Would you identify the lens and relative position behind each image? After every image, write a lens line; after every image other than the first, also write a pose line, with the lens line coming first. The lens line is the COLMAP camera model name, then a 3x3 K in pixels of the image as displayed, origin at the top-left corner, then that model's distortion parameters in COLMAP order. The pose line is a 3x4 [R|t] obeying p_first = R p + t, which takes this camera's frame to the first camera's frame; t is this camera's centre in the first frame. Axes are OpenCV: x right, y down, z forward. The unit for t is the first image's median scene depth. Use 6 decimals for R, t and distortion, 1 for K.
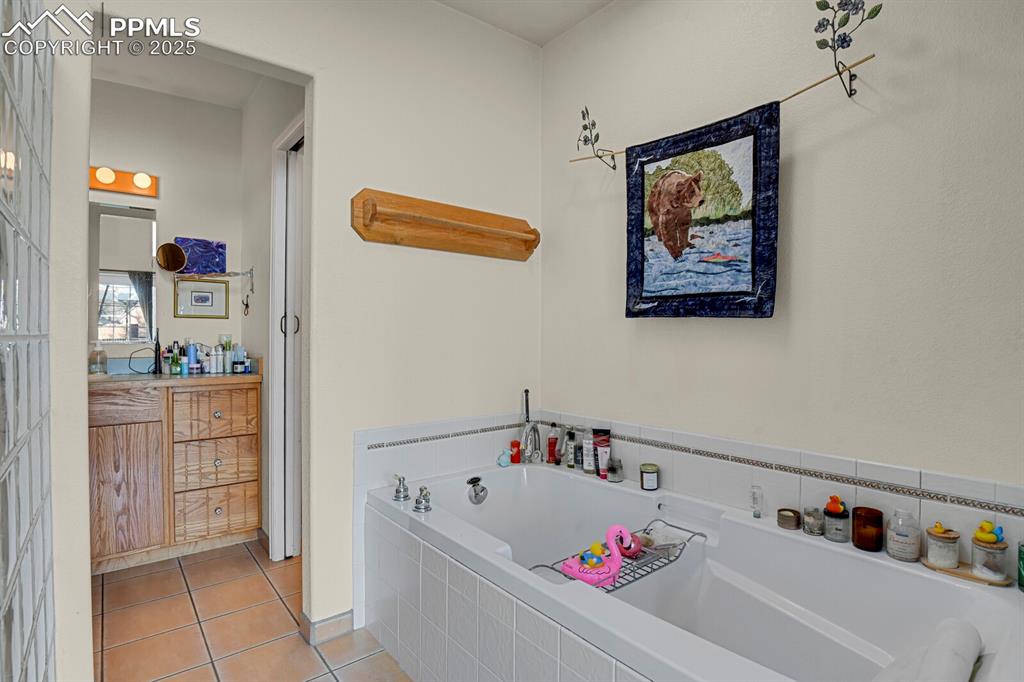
lens RADIAL K [[502.9, 0, 516.3], [0, 502.9, 338.6], [0, 0, 1]] dist [-0.029327, -0.000476]
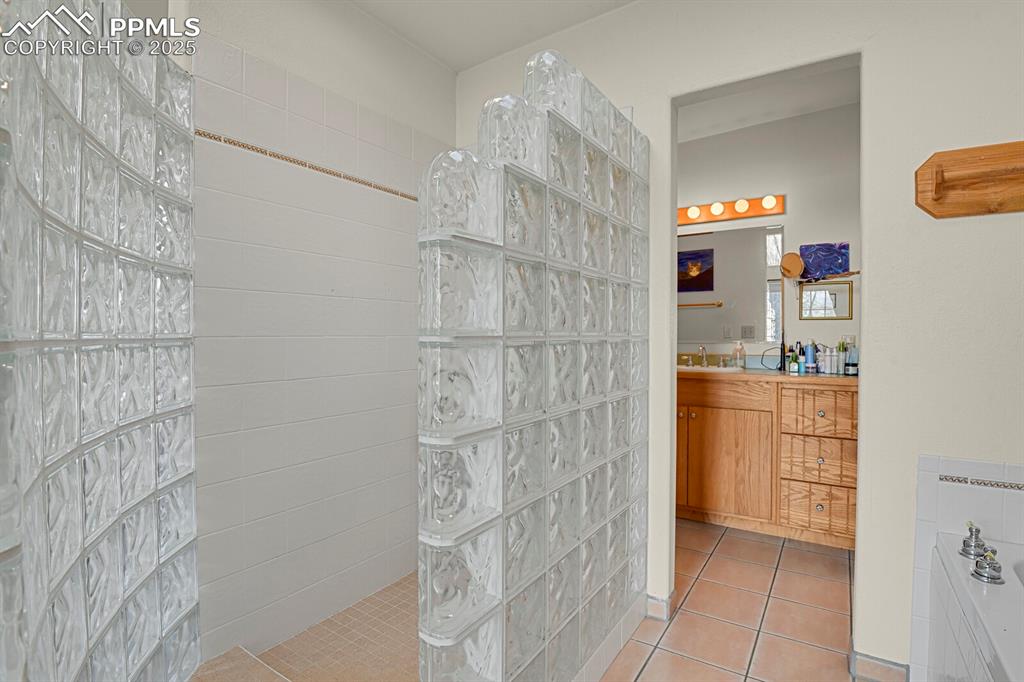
lens RADIAL K [[502.9, 0, 516.3], [0, 502.9, 338.6], [0, 0, 1]] dist [-0.029327, -0.000476]
pose [[0.290368, 0.005990, -0.956896, 0.197156], [-0.007825, 0.999962, 0.003885, -0.000968], [0.956883, 0.006360, 0.290403, 0.101049]]
